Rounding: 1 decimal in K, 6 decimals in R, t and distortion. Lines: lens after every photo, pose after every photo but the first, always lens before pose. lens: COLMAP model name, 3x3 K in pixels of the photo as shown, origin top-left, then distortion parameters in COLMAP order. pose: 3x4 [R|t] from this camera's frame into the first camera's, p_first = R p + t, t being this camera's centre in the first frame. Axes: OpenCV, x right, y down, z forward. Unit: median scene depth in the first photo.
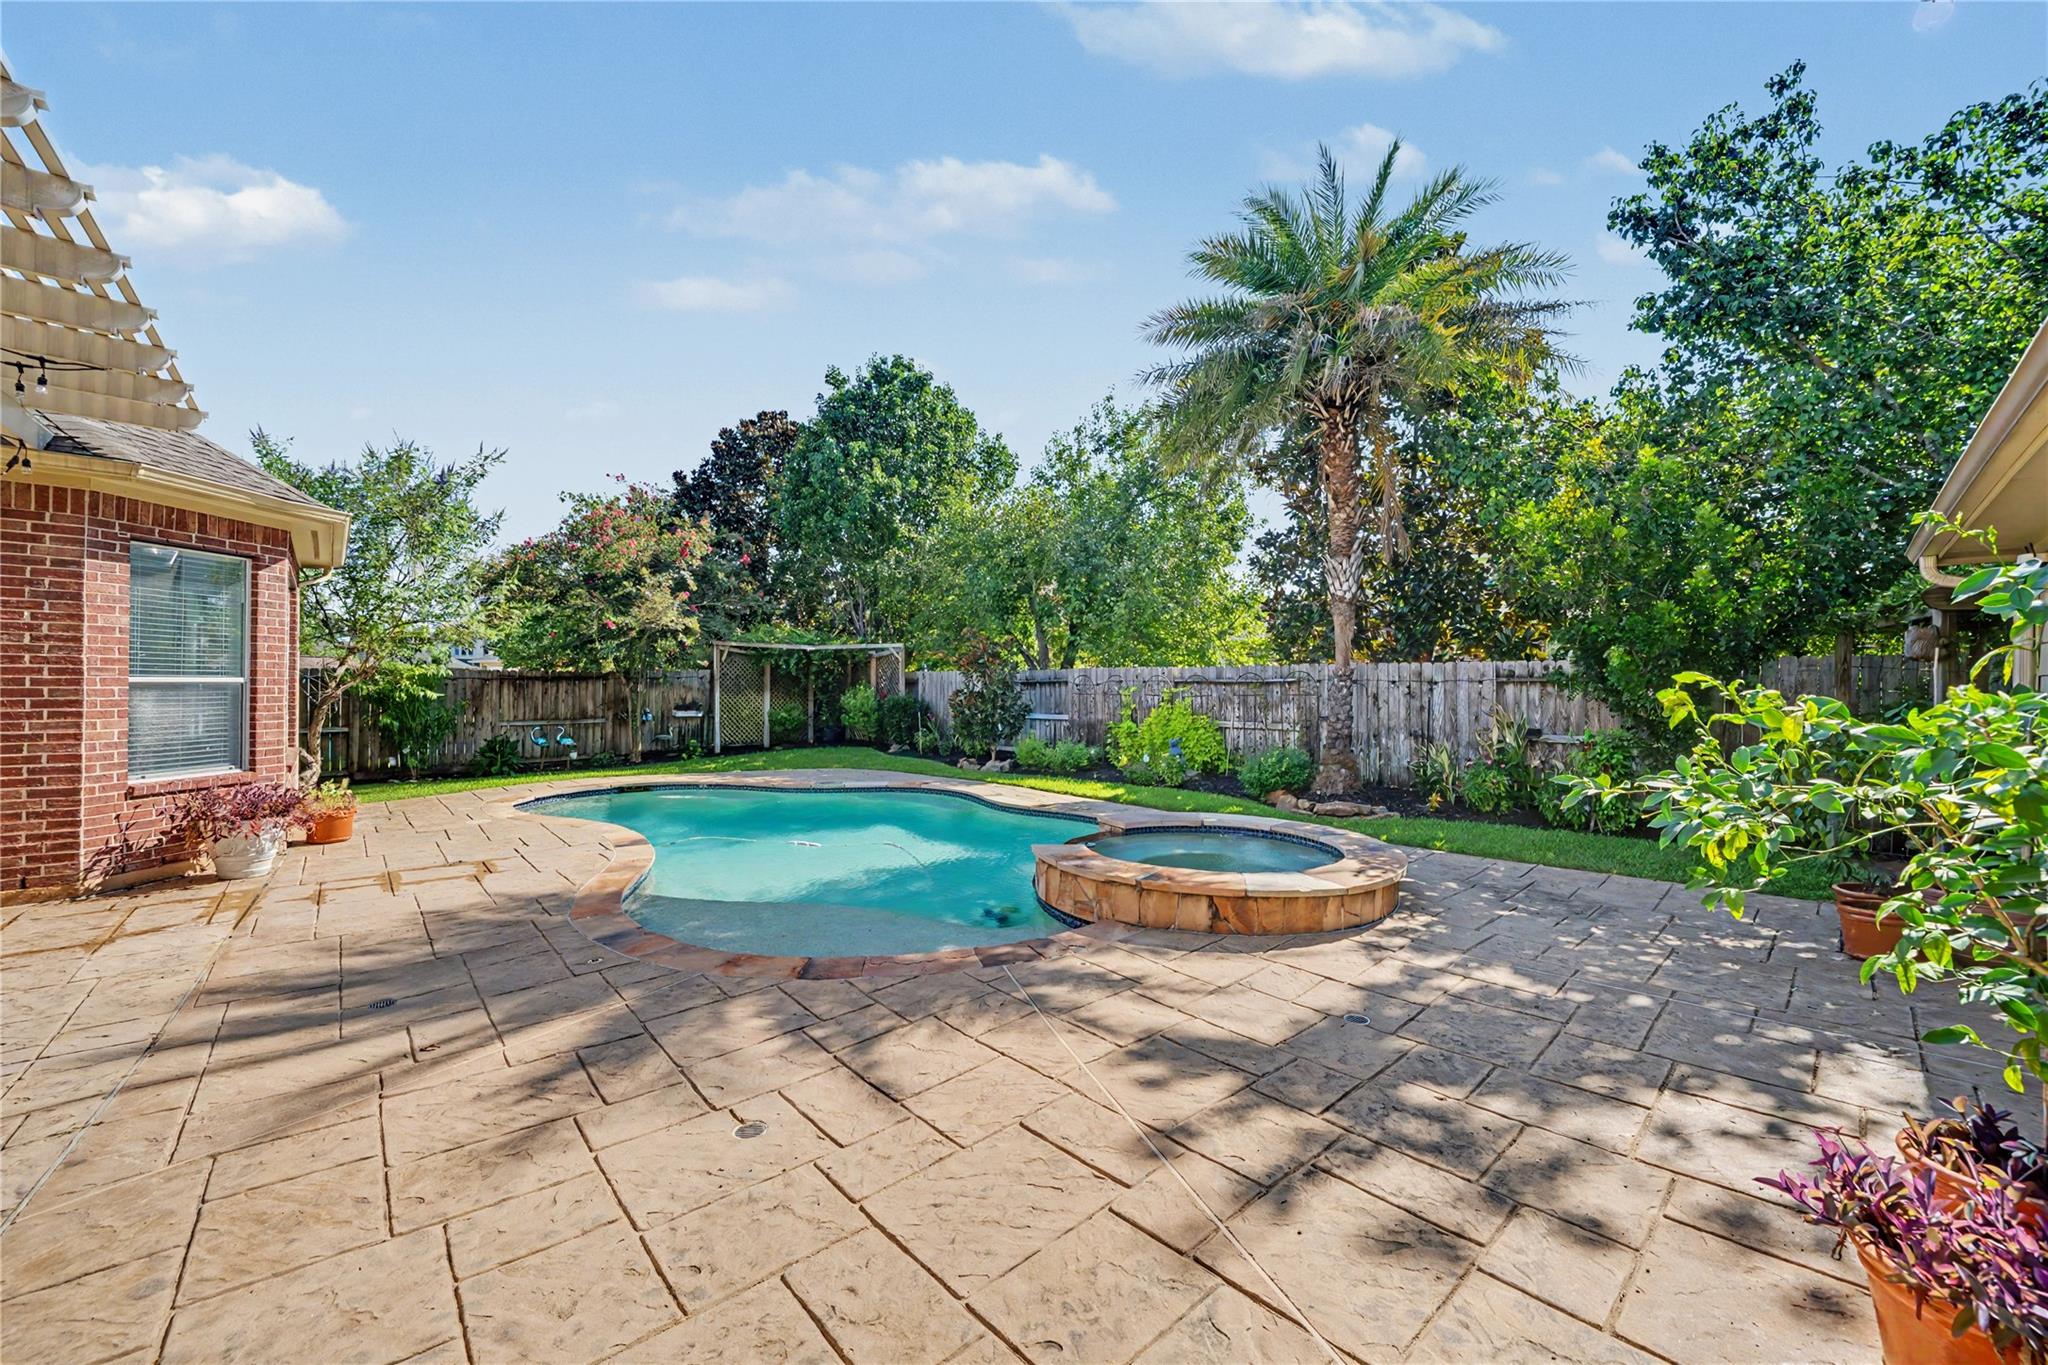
lens RADIAL K [[785.4, 0, 1028.5], [0, 785.4, 676.2], [0, 0, 1]] dist [-0.001977, -0.000186]
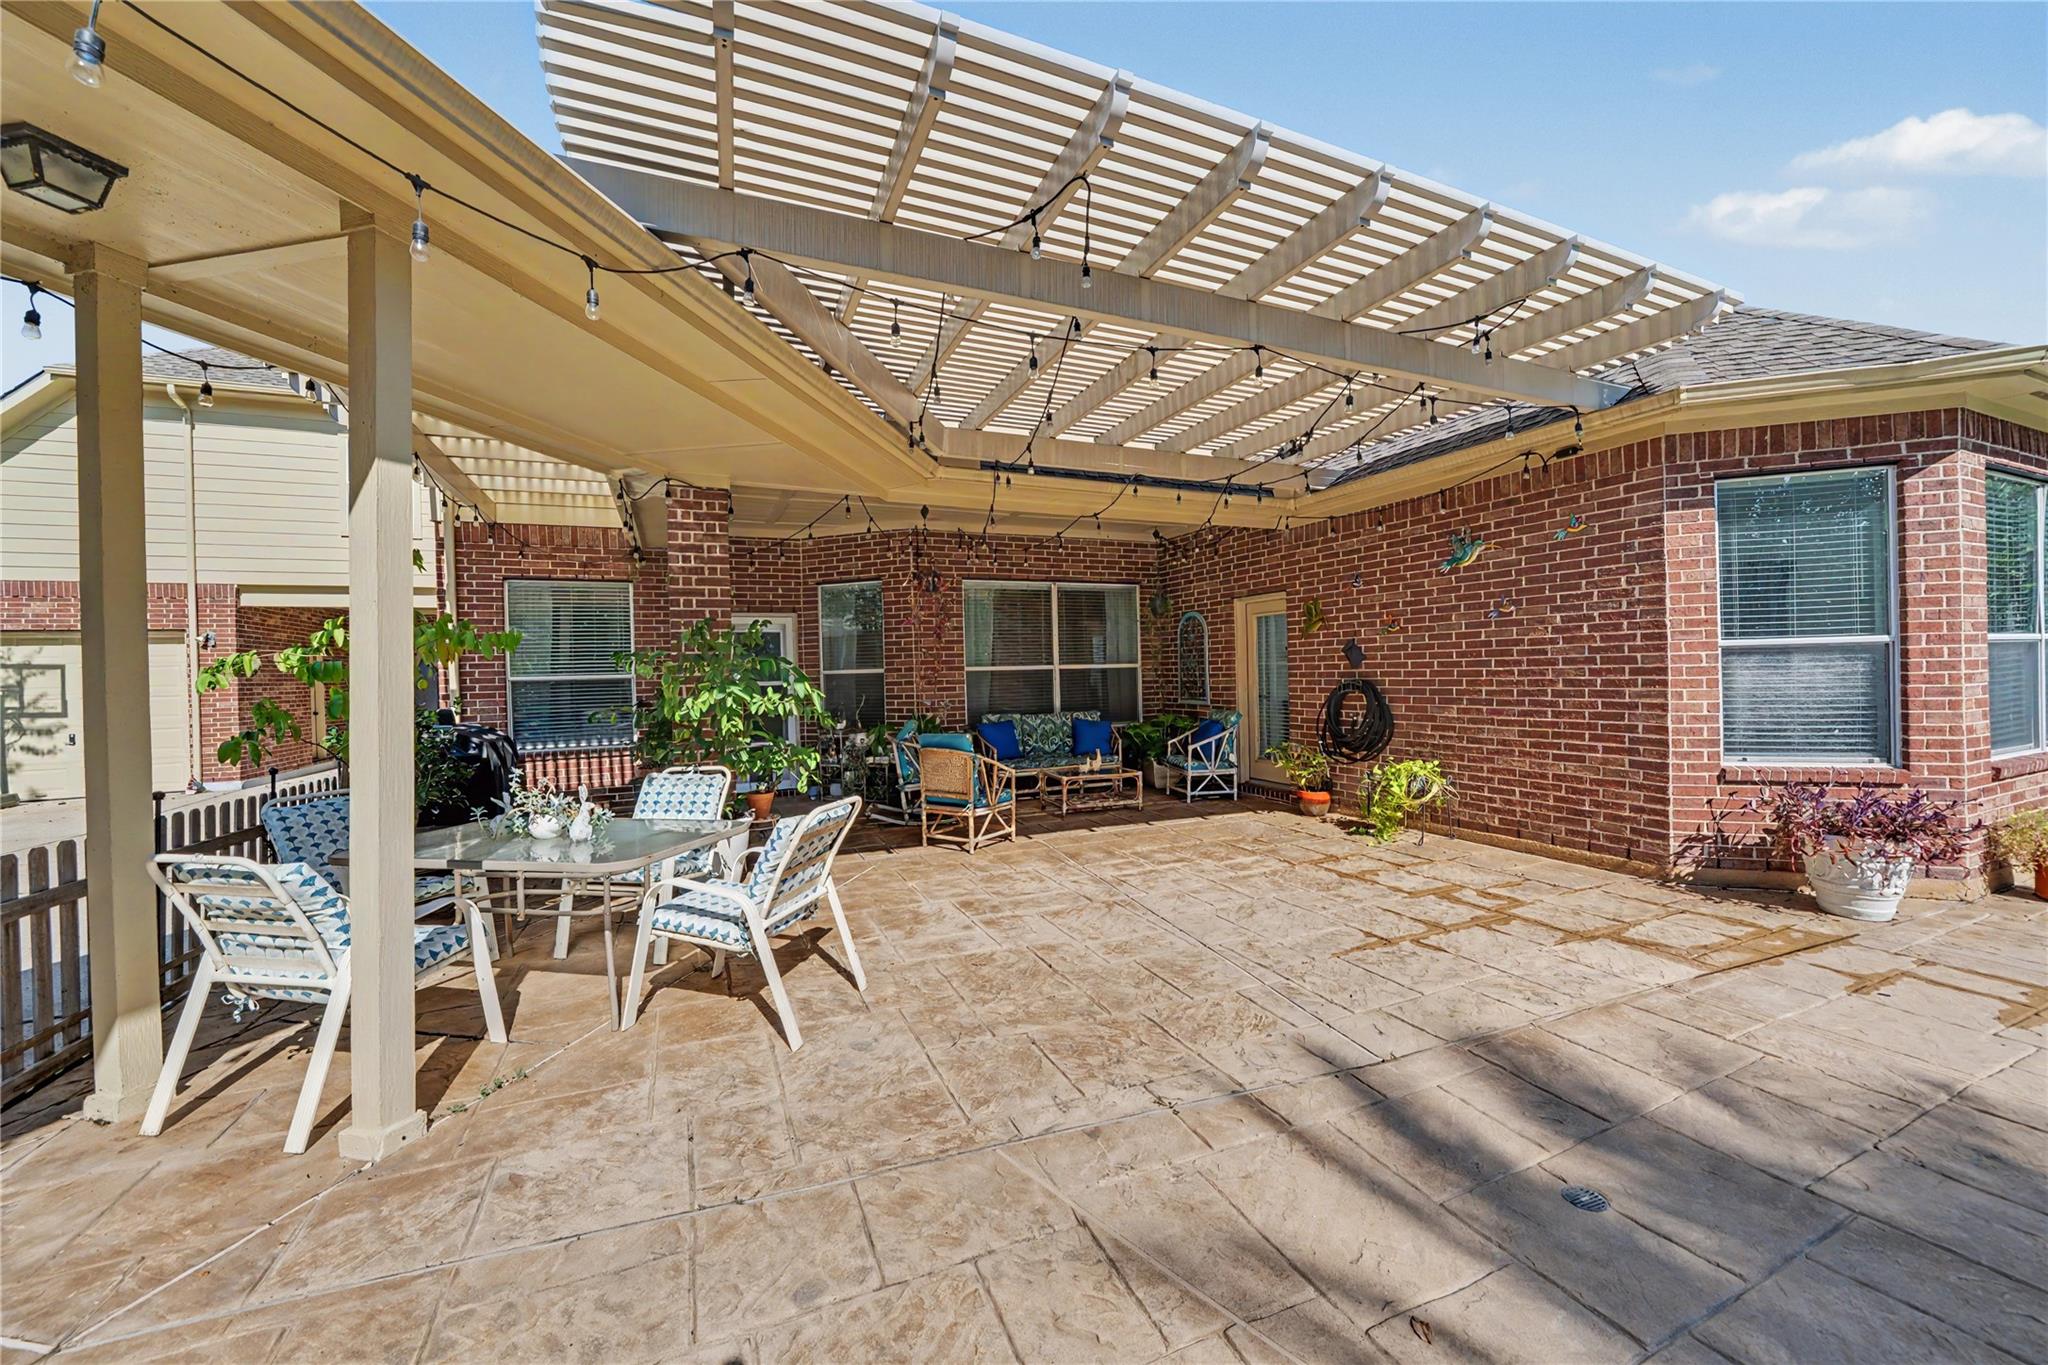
lens RADIAL K [[785.4, 0, 1028.5], [0, 785.4, 676.2], [0, 0, 1]] dist [-0.001977, -0.000186]
pose [[-0.292613, 0.005600, -0.956214, -0.114442], [0.030144, 0.999540, -0.003371, 0.021191], [0.955756, -0.029810, -0.292648, 0.544633]]
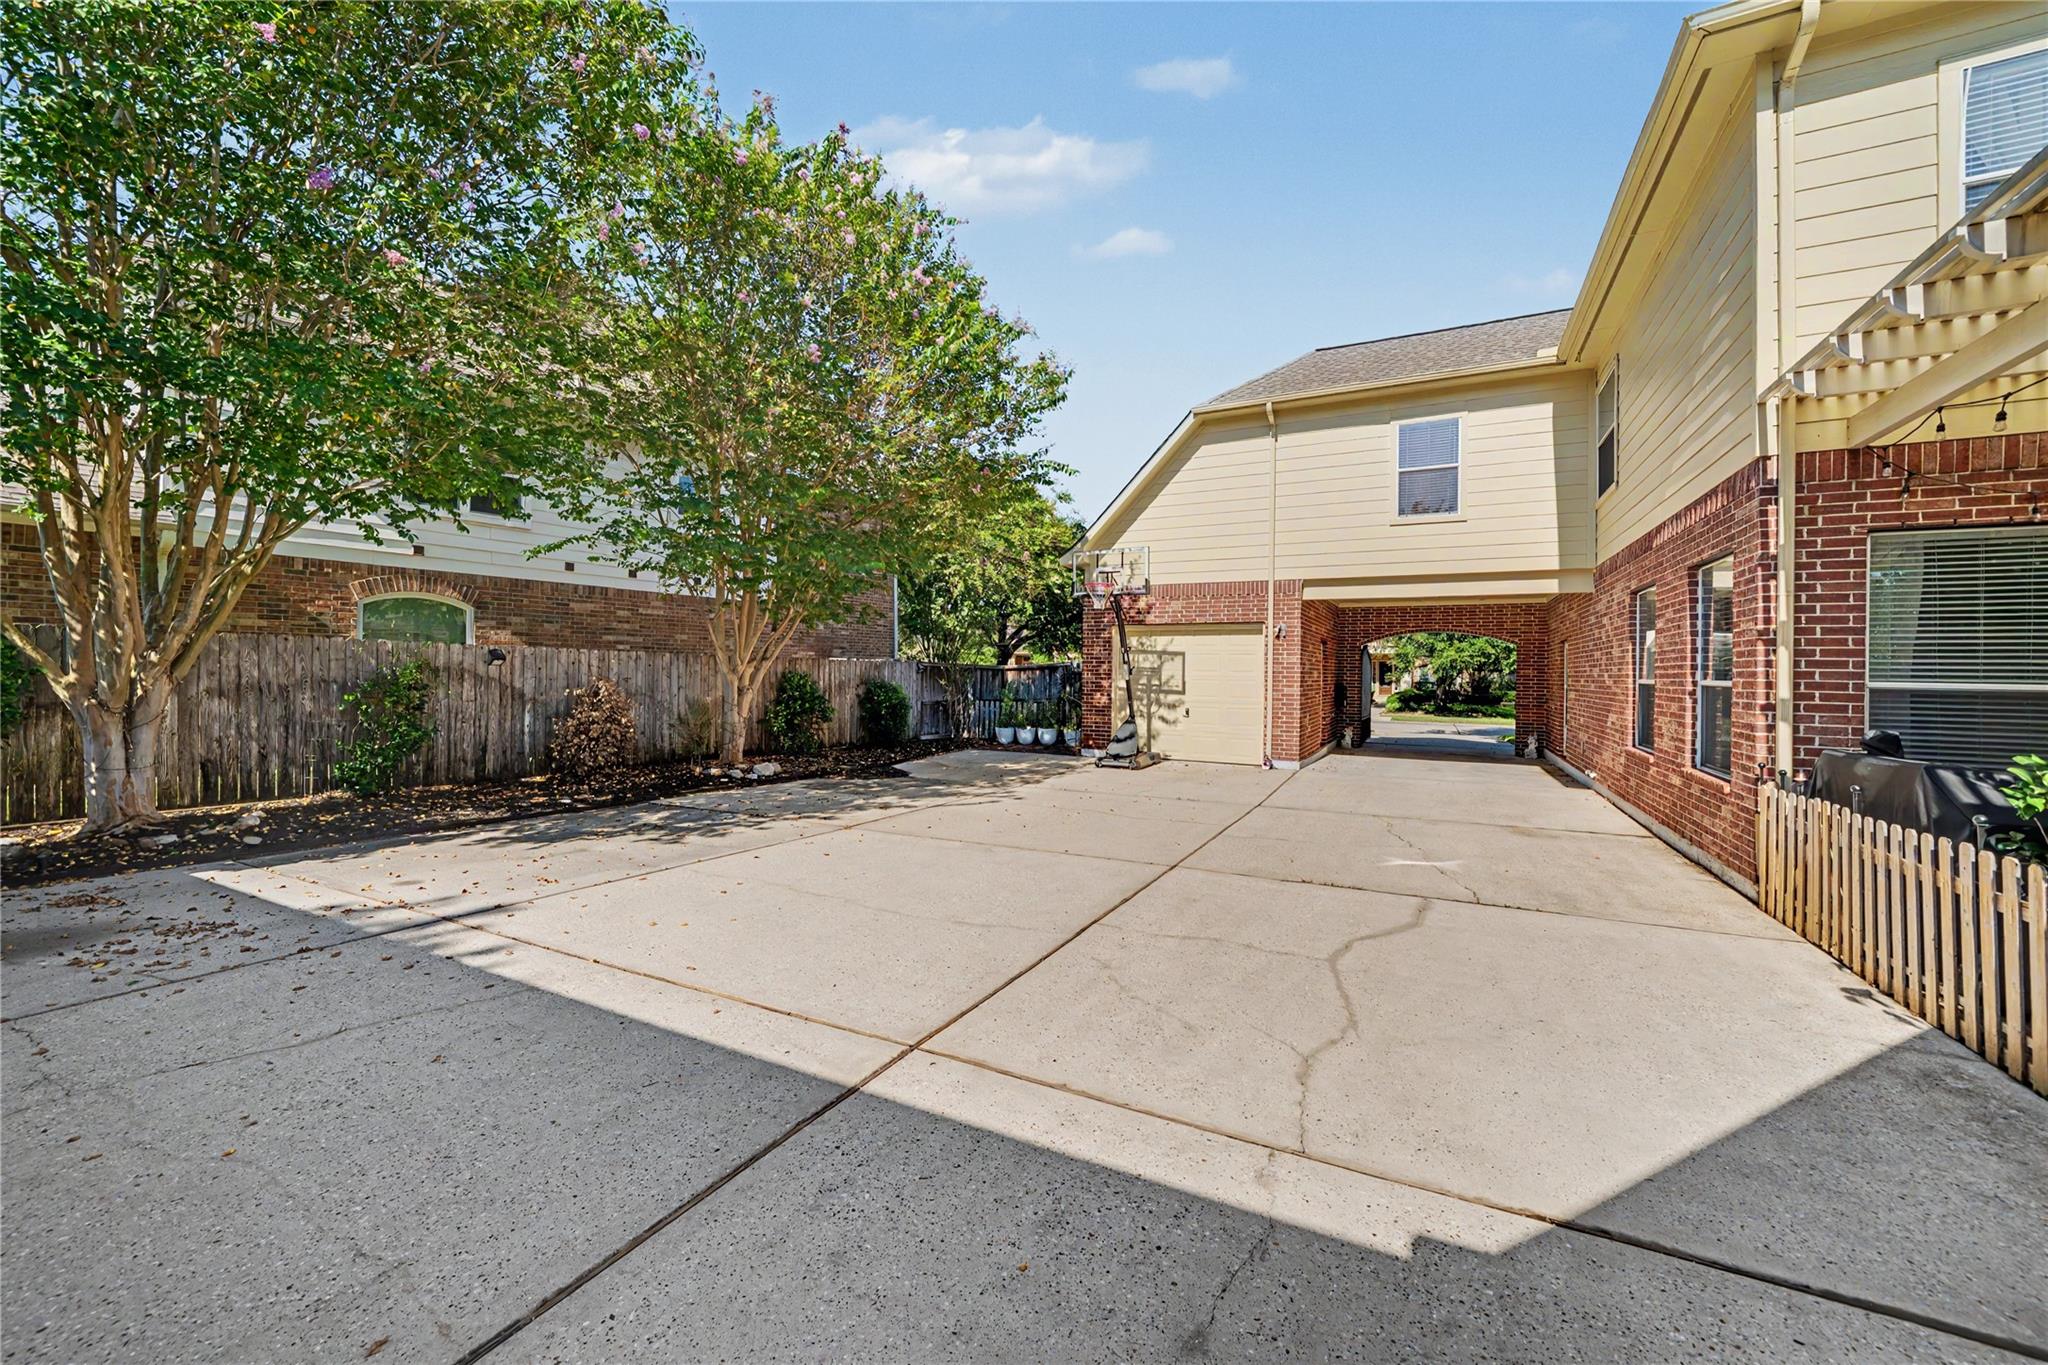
lens RADIAL K [[785.4, 0, 1028.5], [0, 785.4, 676.2], [0, 0, 1]] dist [-0.001977, -0.000186]
pose [[-0.925659, -0.015112, -0.378057, -0.053944], [-0.015380, 0.999879, -0.002311, 0.014541], [0.378046, 0.003676, -0.925779, 0.279928]]
